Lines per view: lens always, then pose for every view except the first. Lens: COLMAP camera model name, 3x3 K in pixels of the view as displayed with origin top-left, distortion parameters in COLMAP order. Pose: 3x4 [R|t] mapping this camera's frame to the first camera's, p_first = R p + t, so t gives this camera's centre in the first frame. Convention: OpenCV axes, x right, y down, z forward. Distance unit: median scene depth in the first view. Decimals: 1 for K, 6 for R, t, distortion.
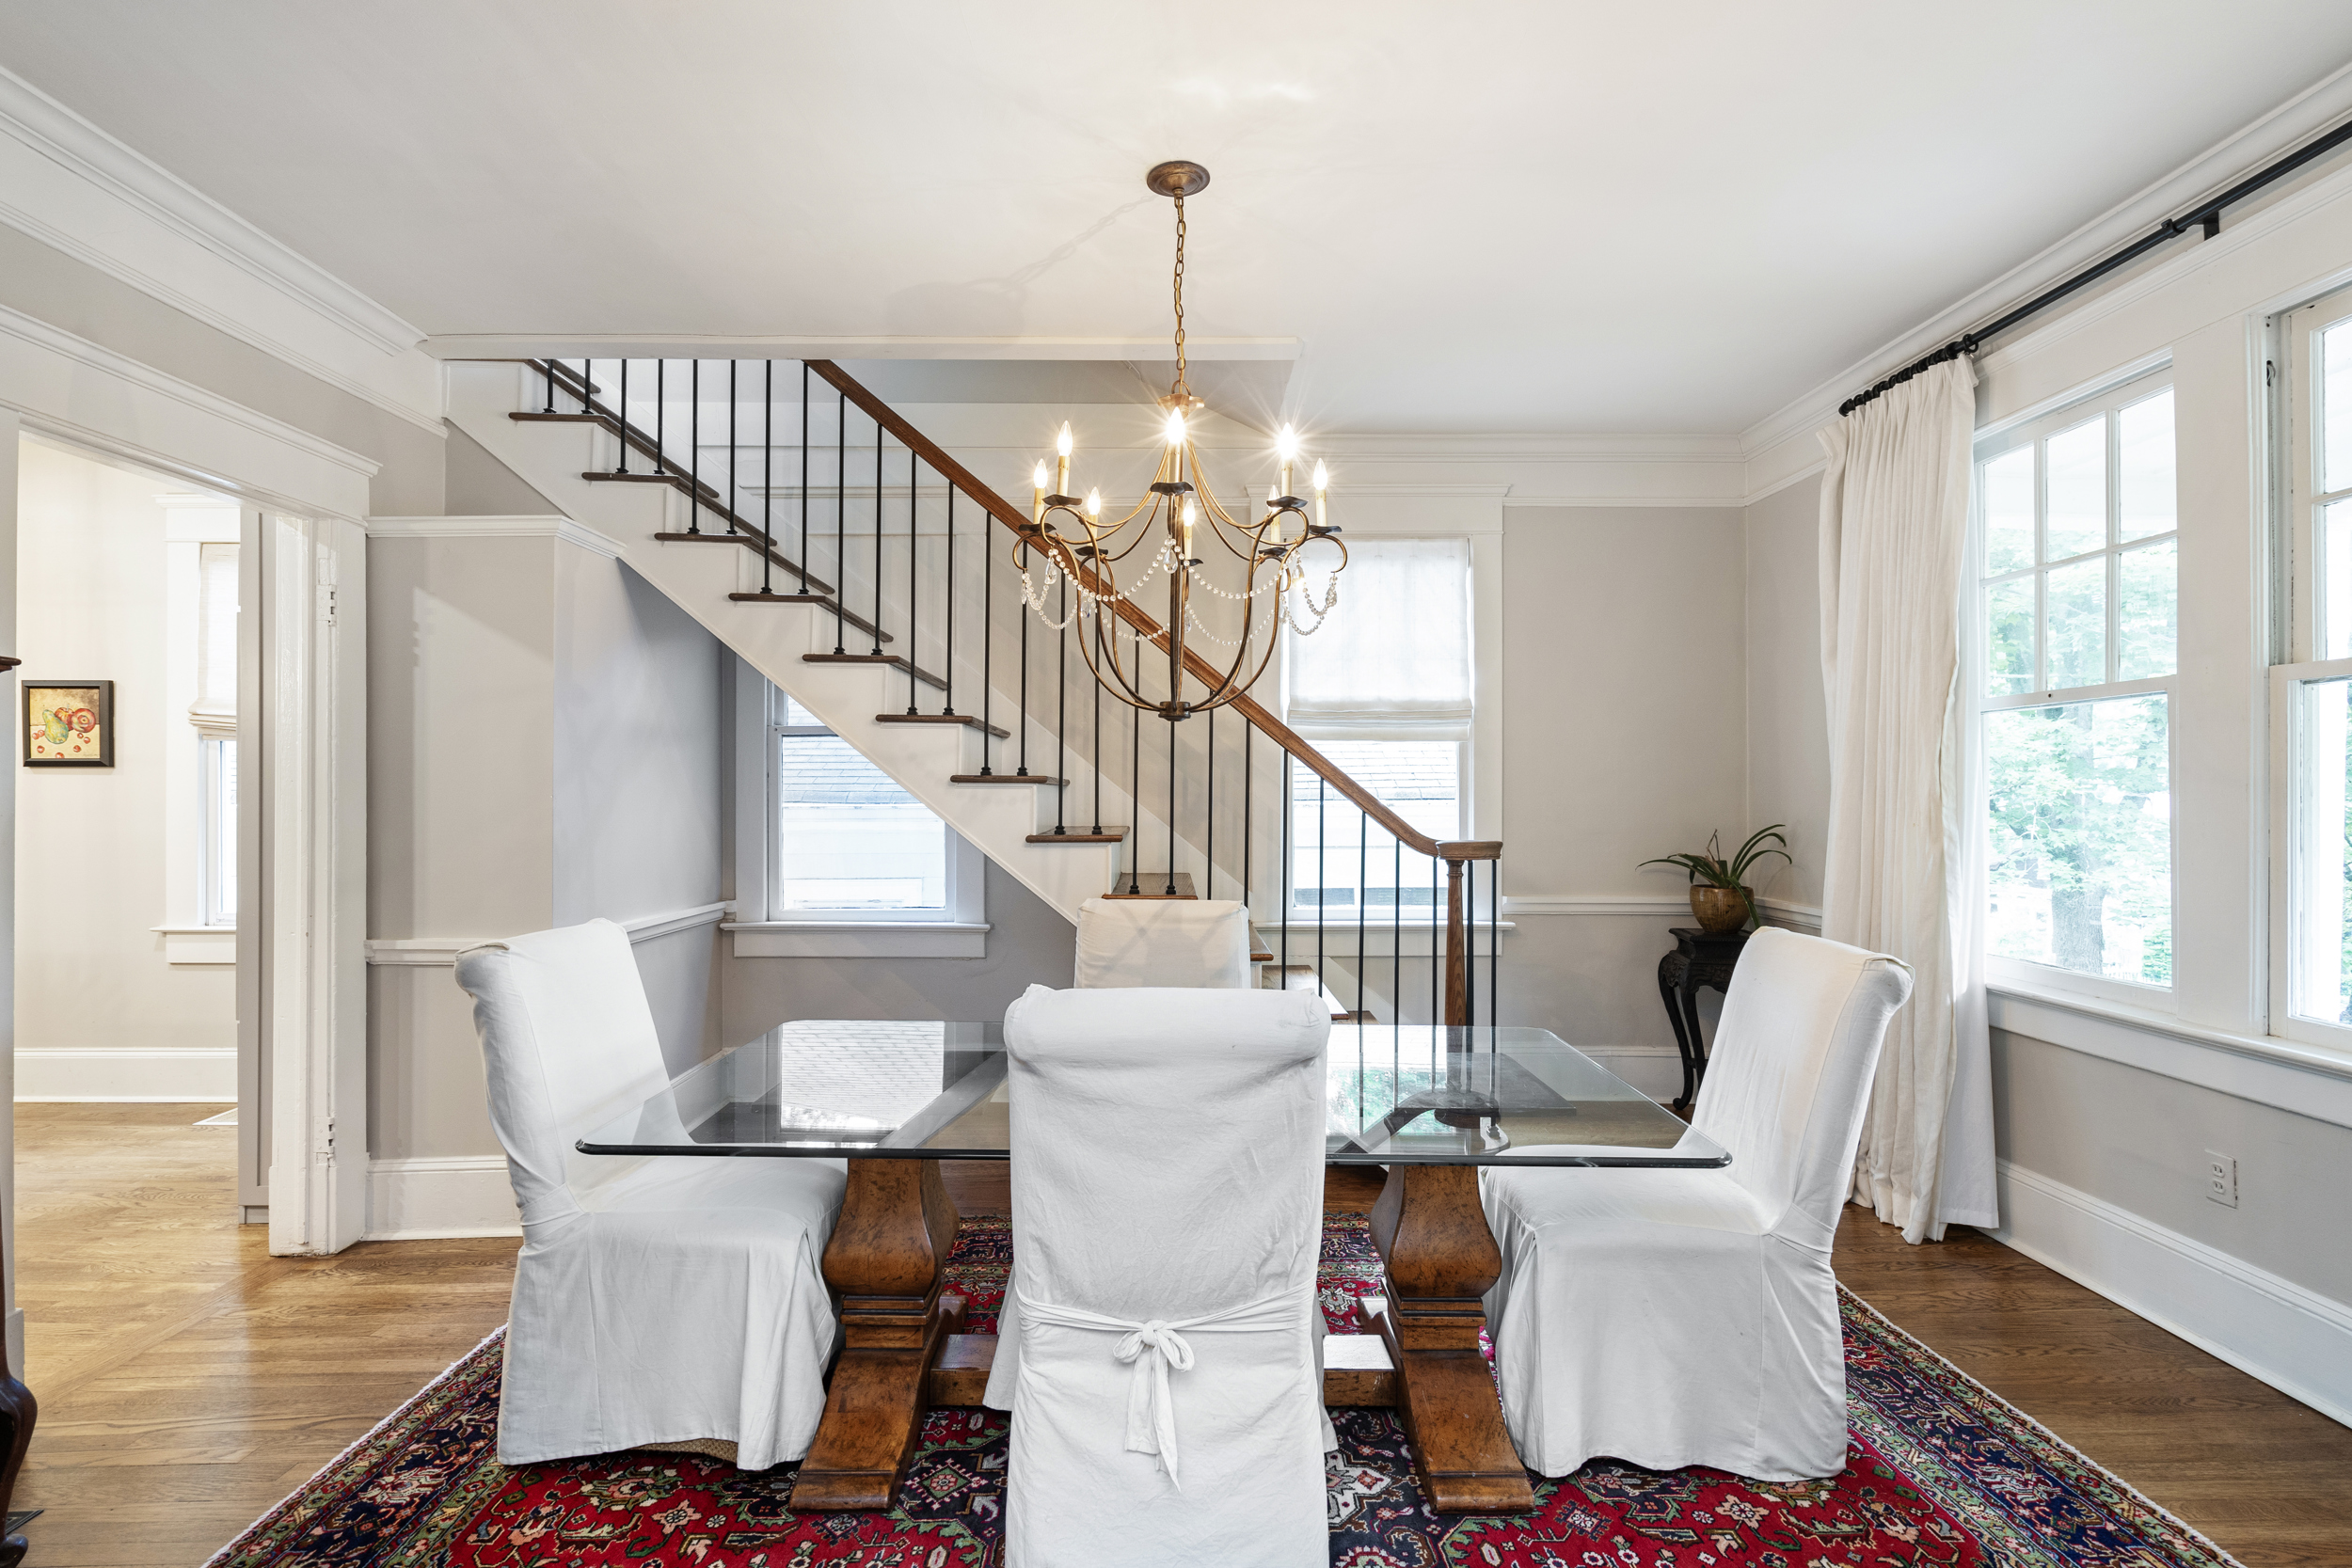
lens RADIAL K [[1081.5, 0, 1166.4], [0, 1081.5, 791.1], [0, 0, 1]] dist [-0.017772, -0.000723]
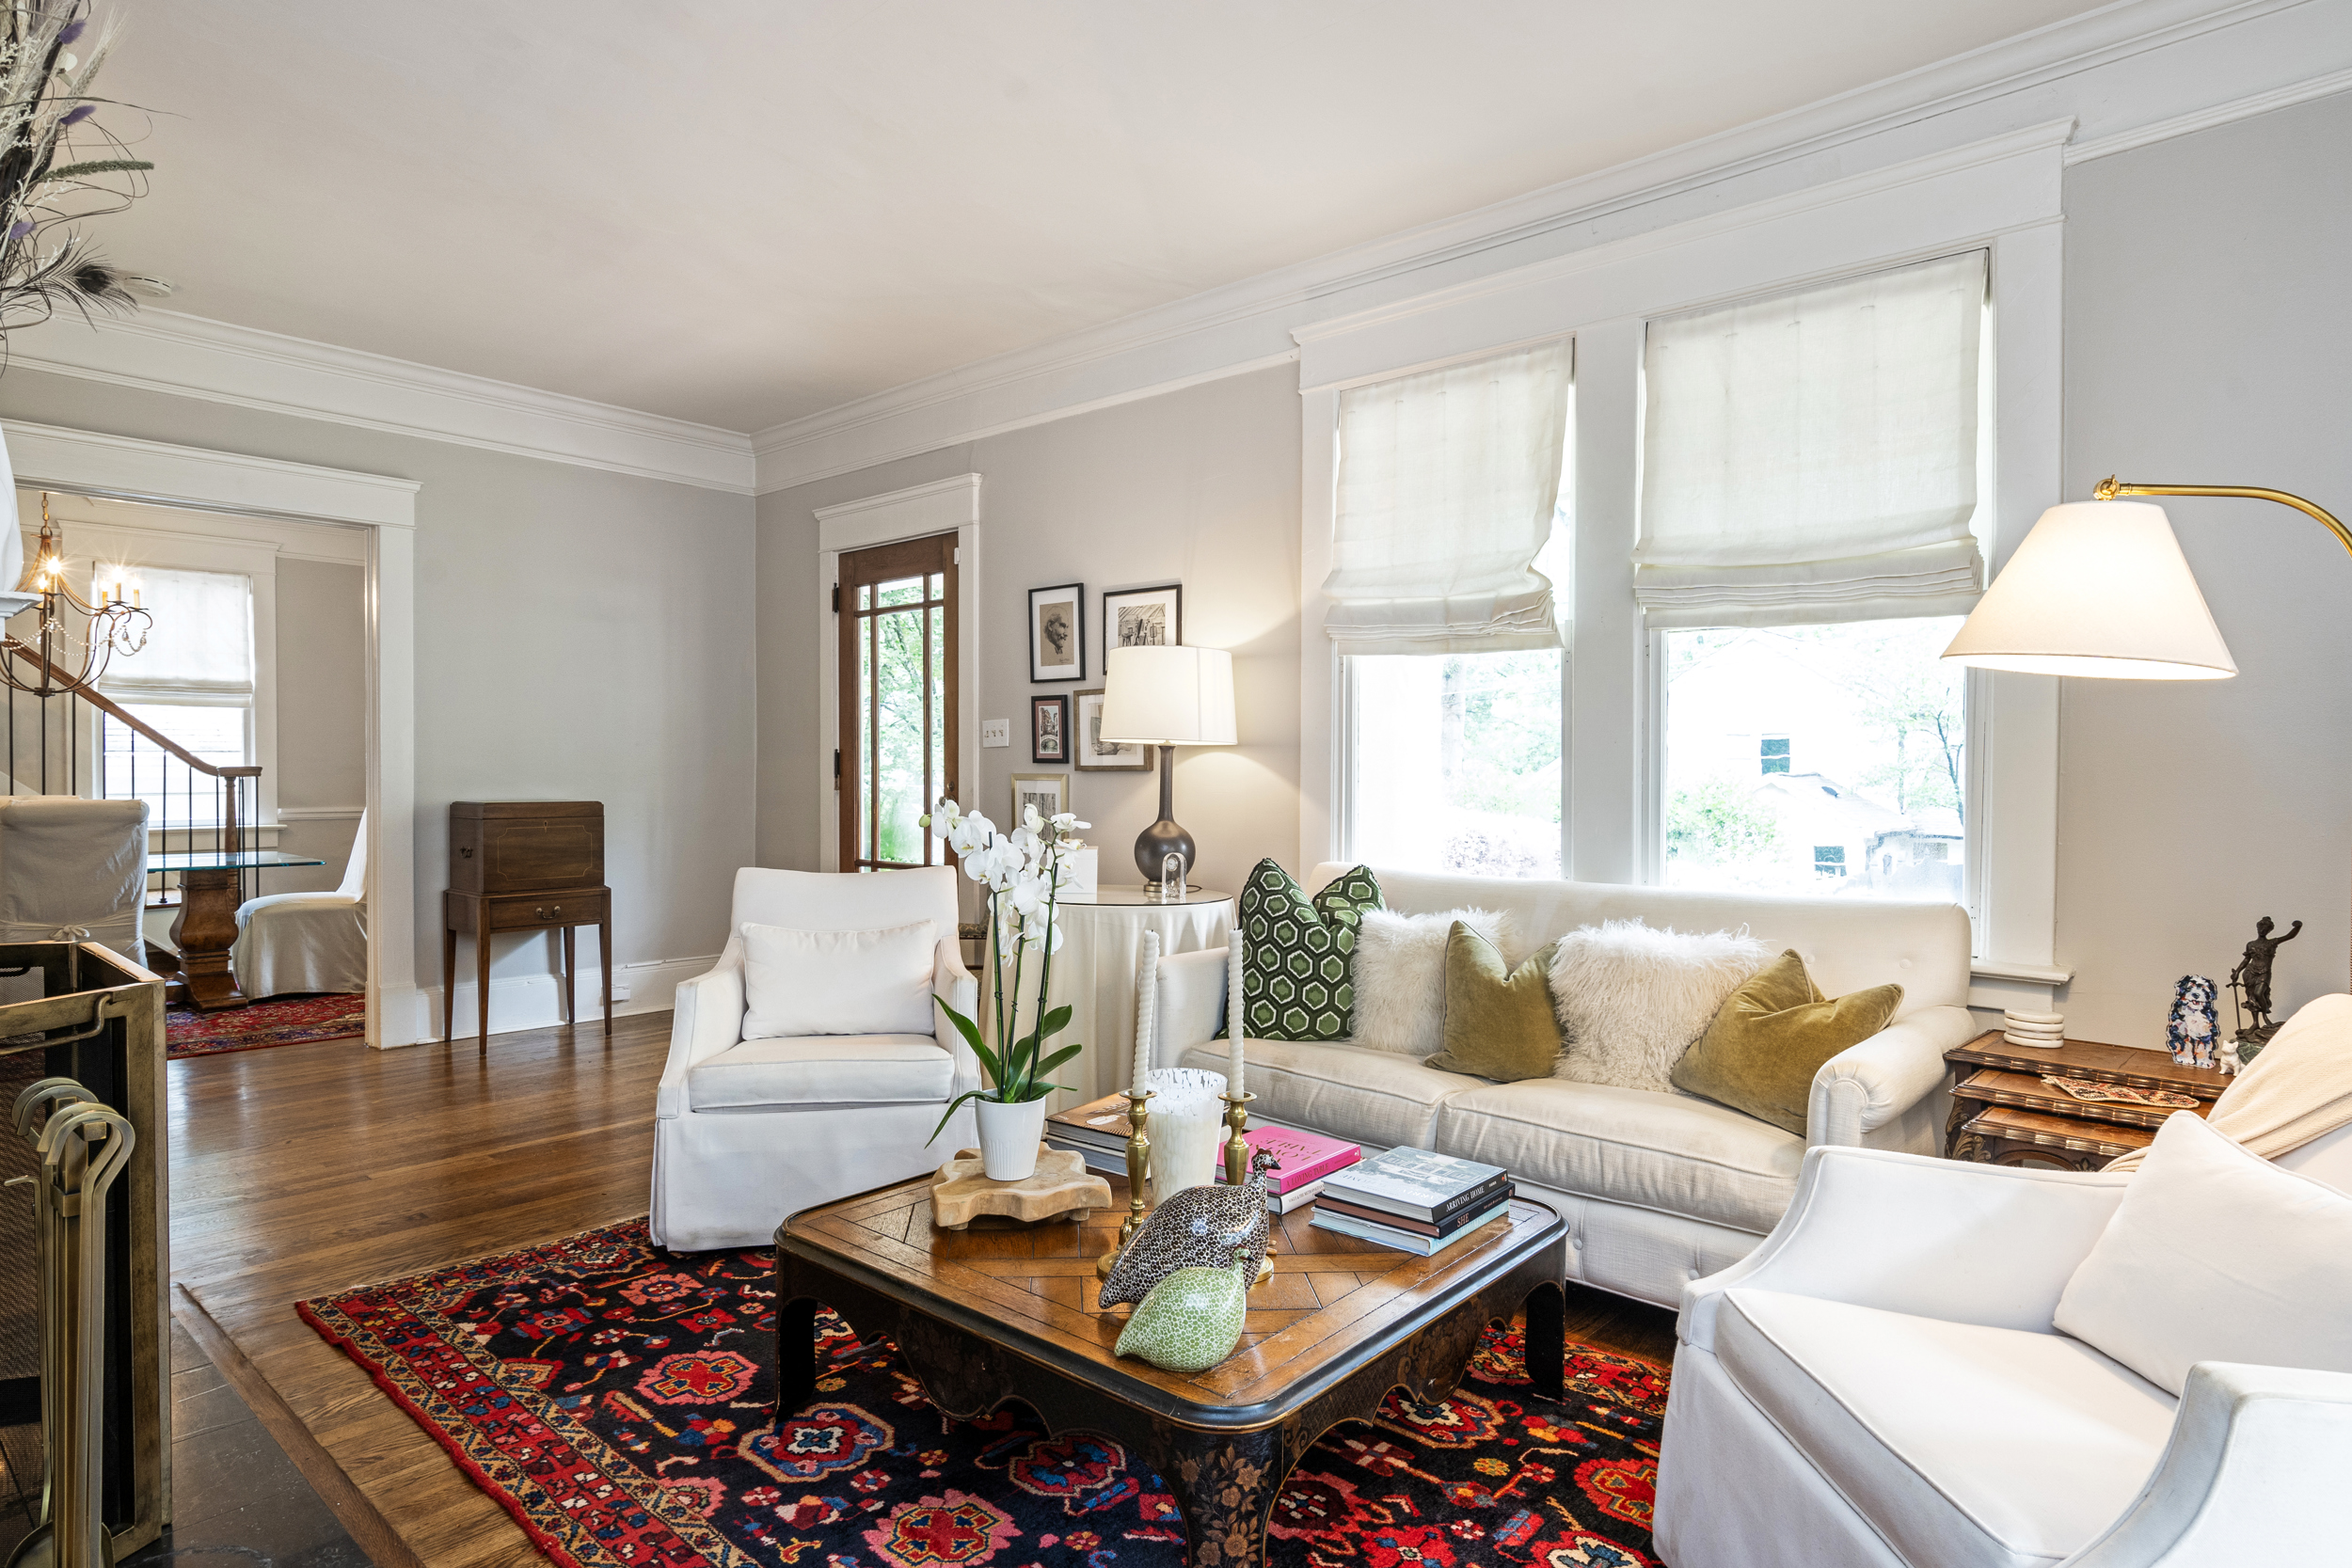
lens RADIAL K [[1255.7, 0, 1179.3], [0, 1255.7, 791.4], [0, 0, 1]] dist [0.001637, 0.001164]
pose [[0.658032, -0.017664, 0.752783, -0.251608], [-0.004878, 0.999604, 0.027720, 0.021915], [-0.752974, -0.021912, 0.657685, -1.468702]]
